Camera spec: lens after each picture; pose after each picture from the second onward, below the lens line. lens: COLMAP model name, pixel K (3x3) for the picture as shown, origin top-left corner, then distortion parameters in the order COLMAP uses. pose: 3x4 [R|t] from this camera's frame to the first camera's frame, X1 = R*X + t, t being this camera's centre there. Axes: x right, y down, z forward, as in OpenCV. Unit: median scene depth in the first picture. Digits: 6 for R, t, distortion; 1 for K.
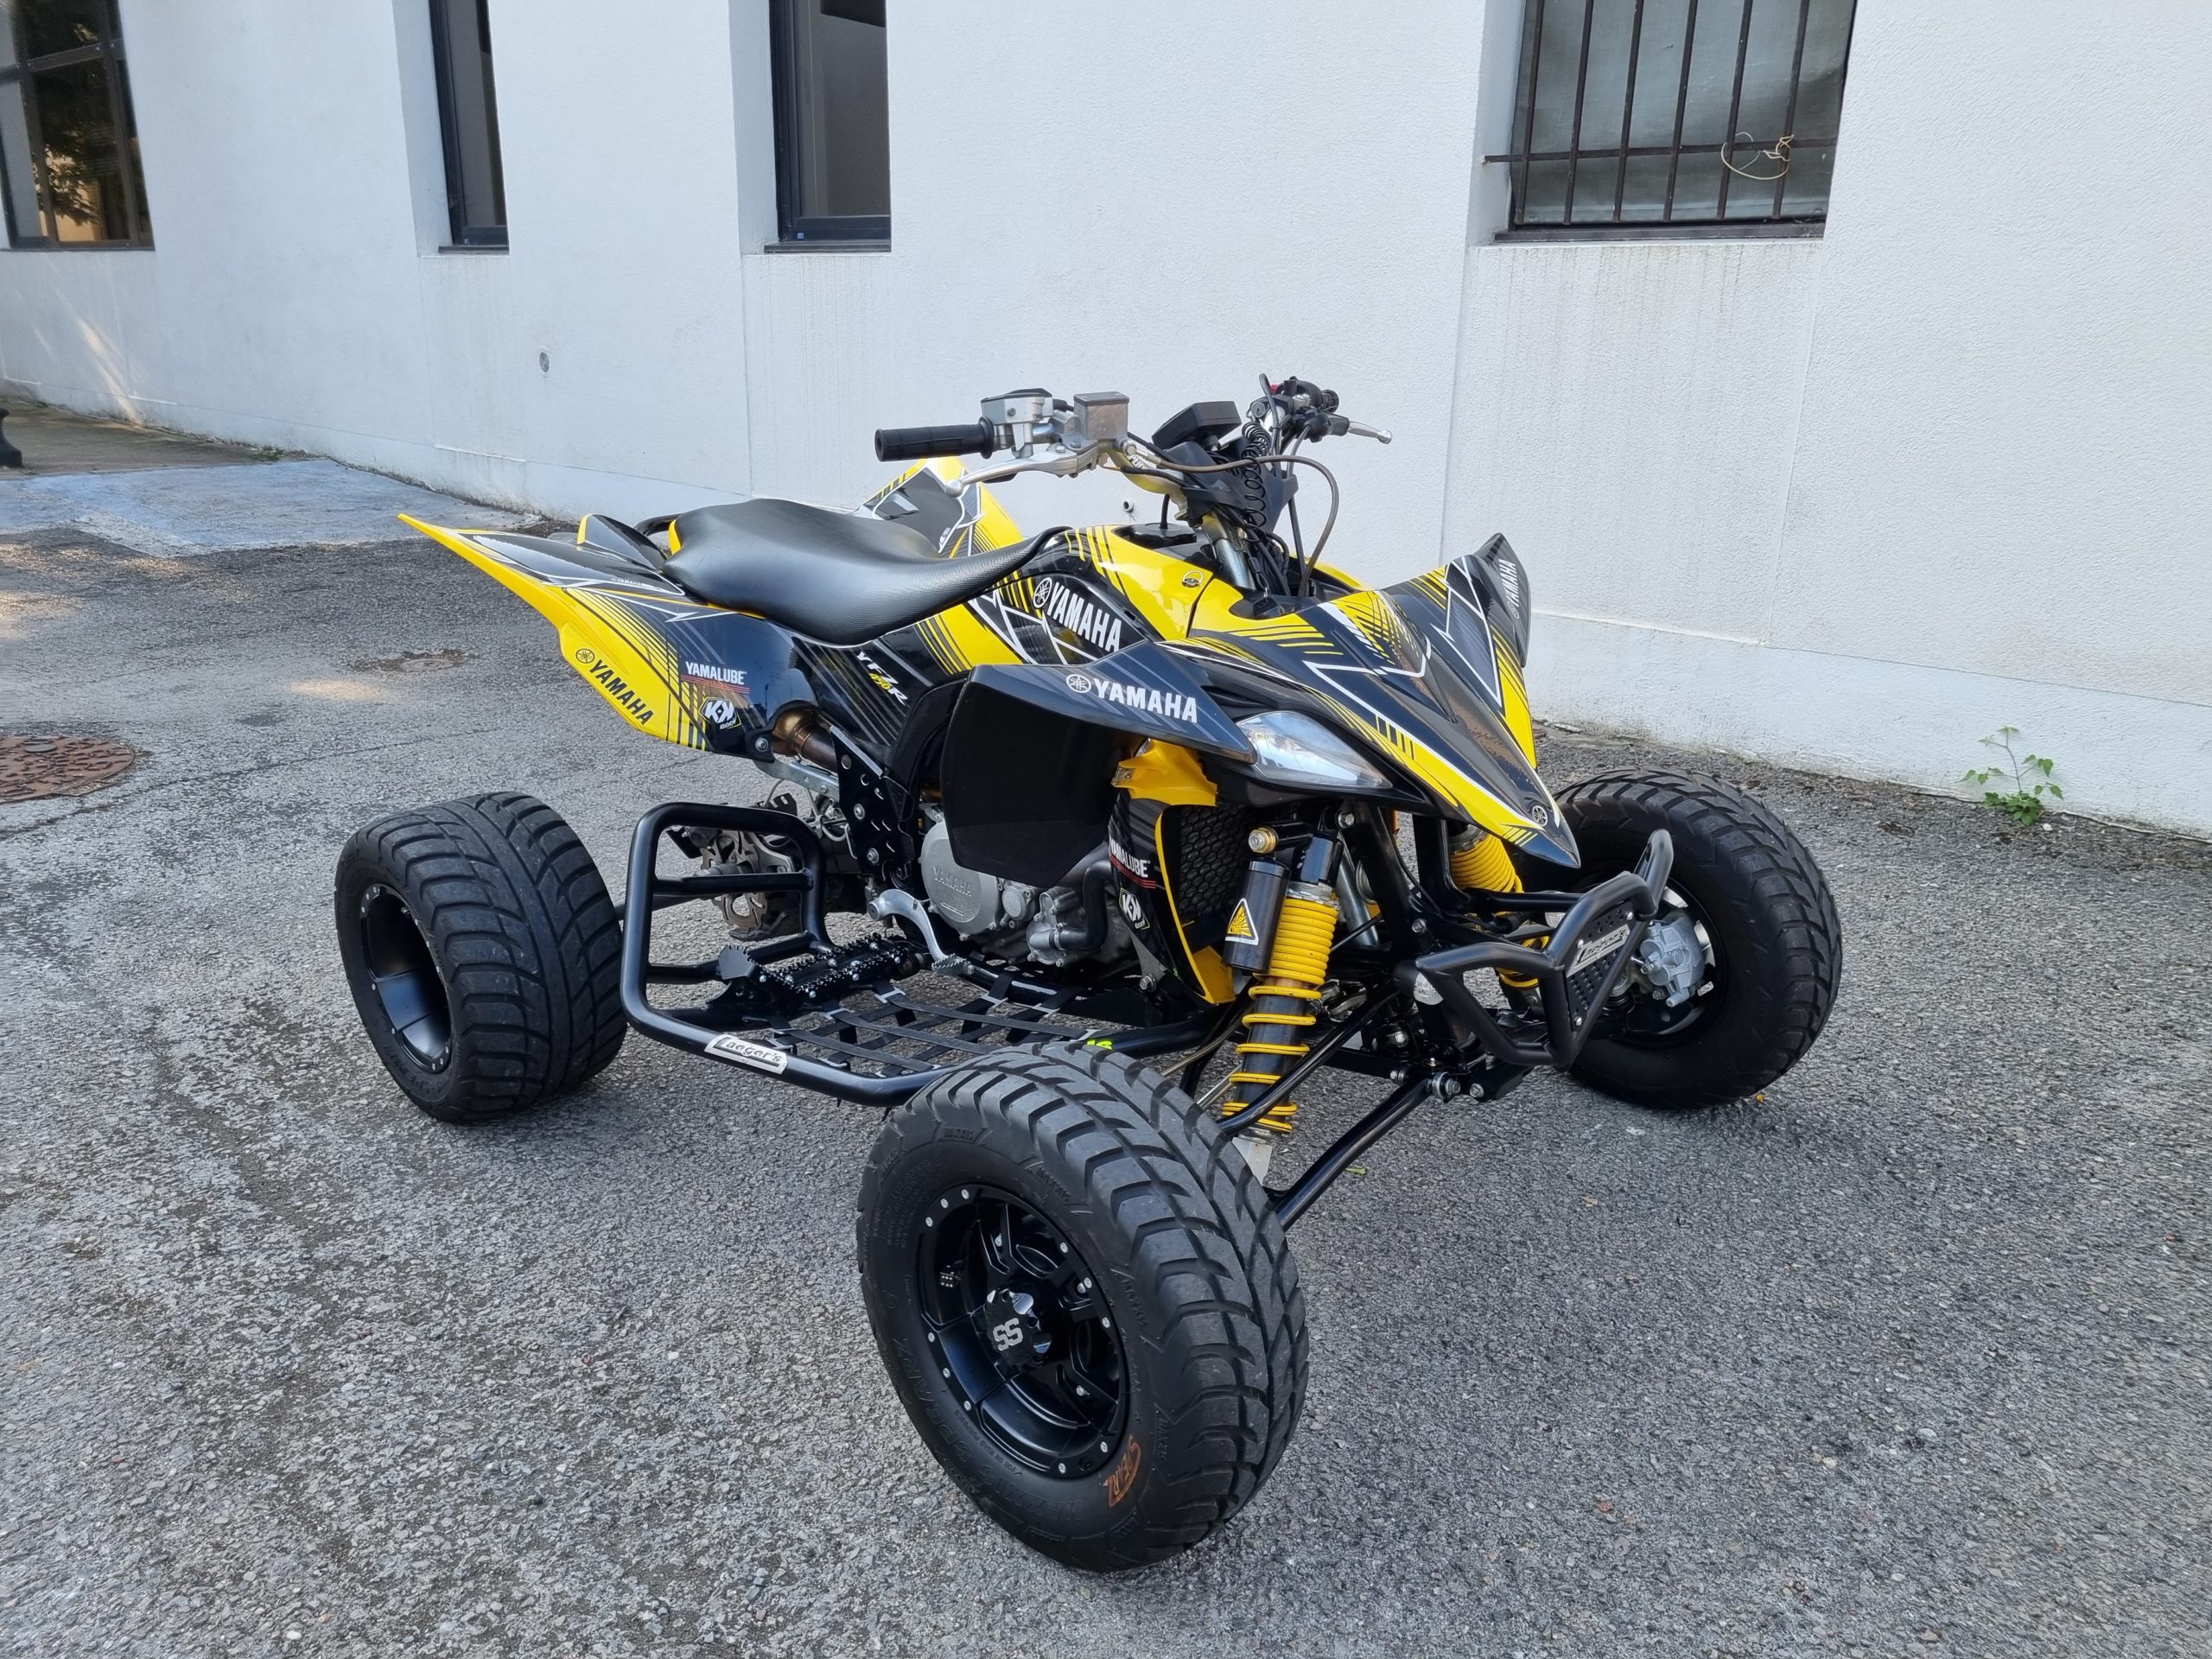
lens RADIAL K [[1667.4, 0, 1130.5], [0, 1667.4, 831.0], [0, 0, 1]] dist [0.065320, -0.060162]
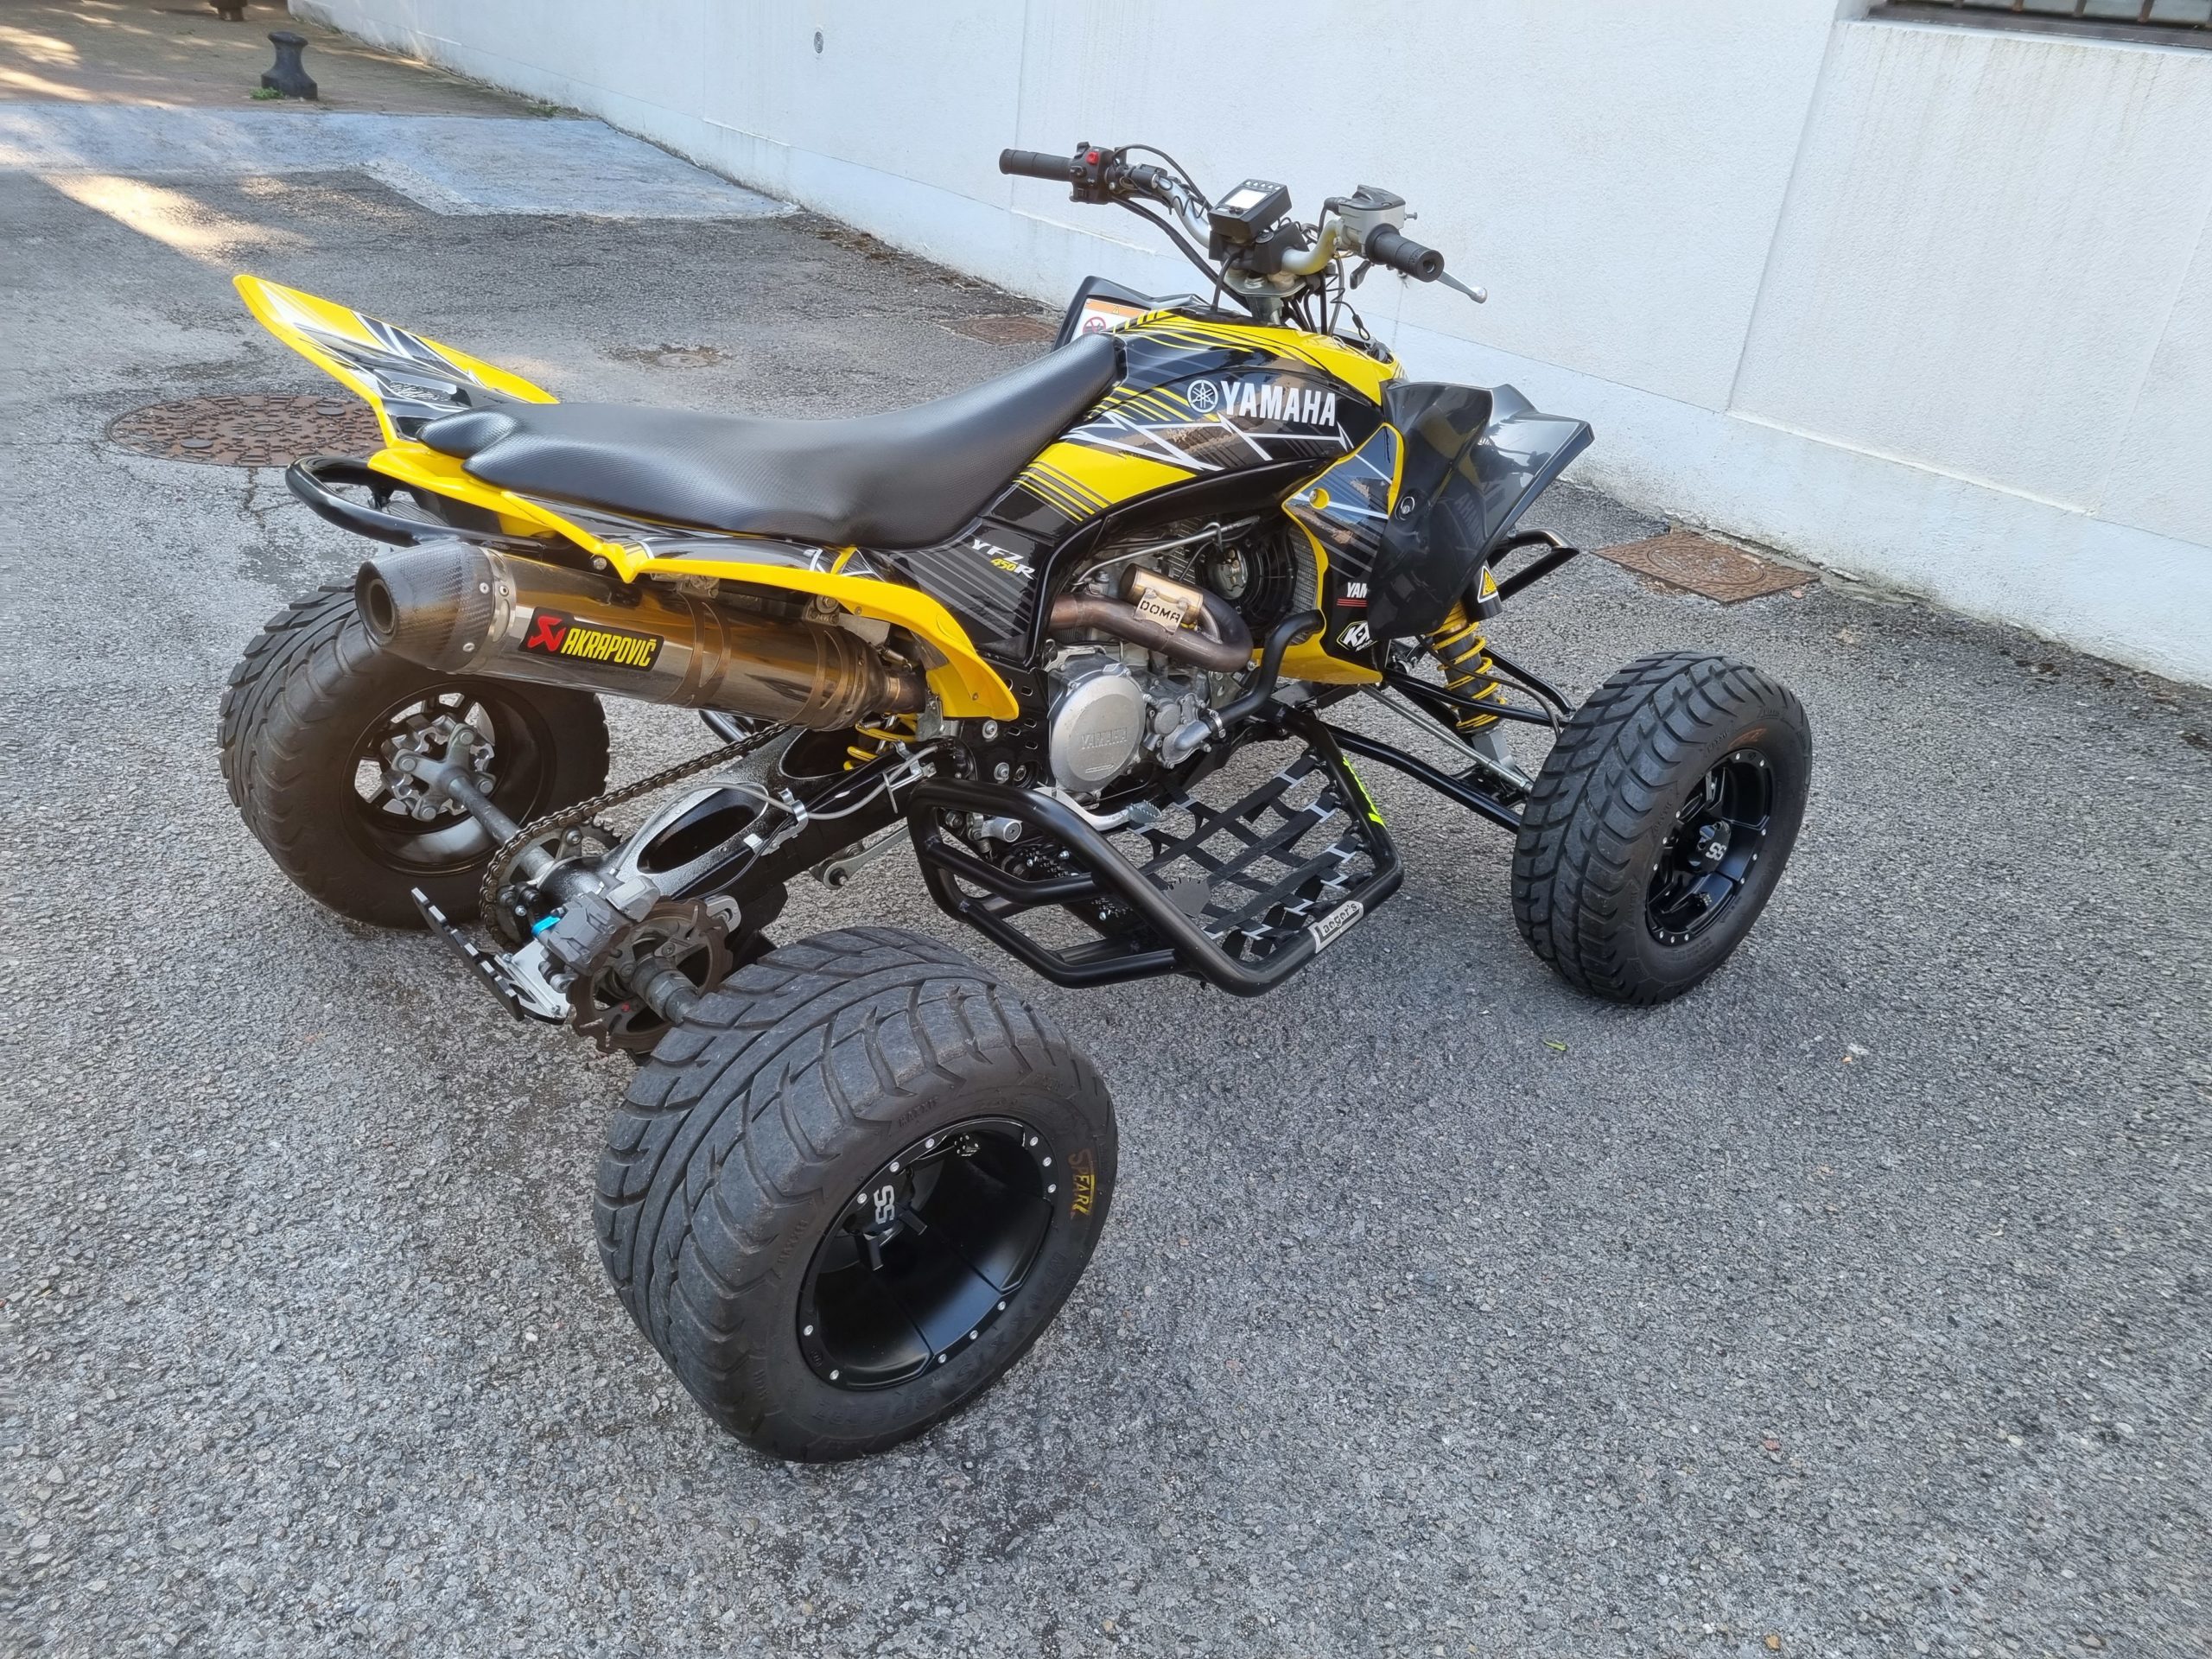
lens RADIAL K [[1669.1, 0, 1100.7], [0, 1669.1, 809.0], [0, 0, 1]] dist [0.063651, -0.059777]
pose [[0.982661, 0.144194, -0.116558, -0.031574], [-0.125369, 0.979884, 0.155271, -0.050647], [0.136603, -0.137966, 0.980971, 0.012180]]
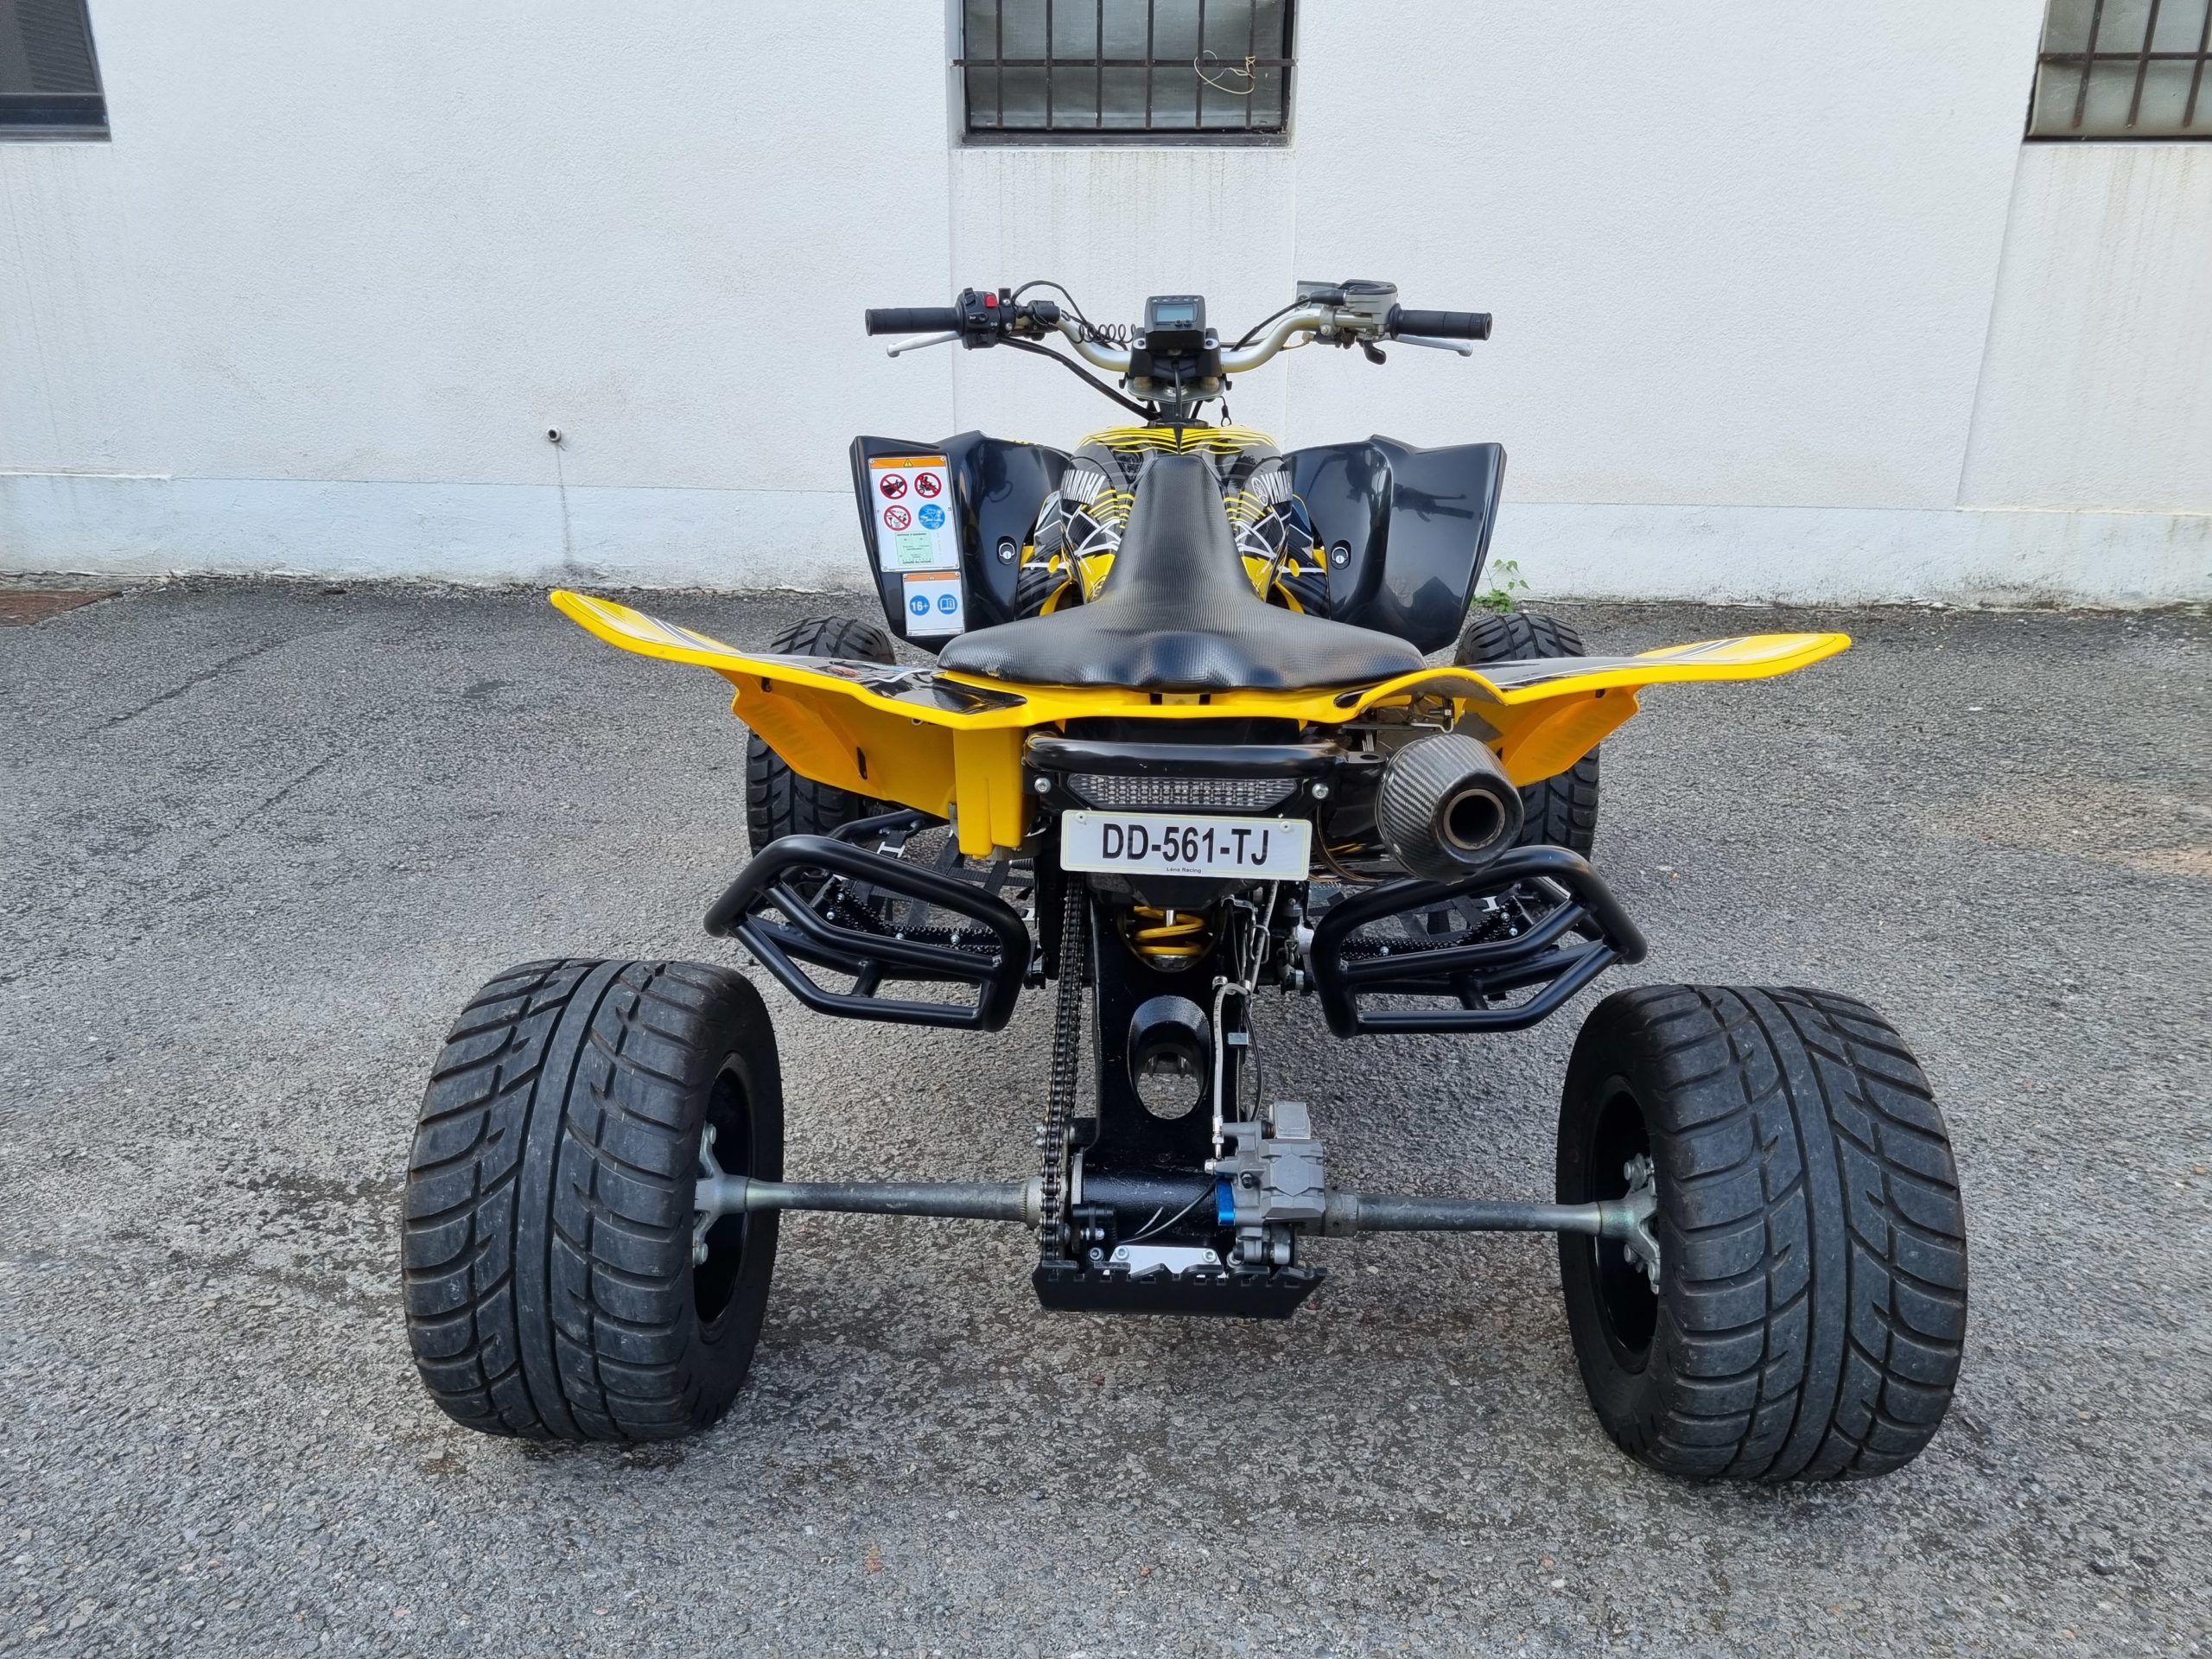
lens RADIAL K [[1663.9, 0, 1087.5], [0, 1663.9, 829.4], [0, 0, 1]] dist [0.059583, -0.055130]
pose [[0.791247, -0.222306, 0.569656, -0.736623], [0.192428, 0.974769, 0.113119, -0.074080], [-0.580431, 0.020113, 0.814061, 0.221182]]
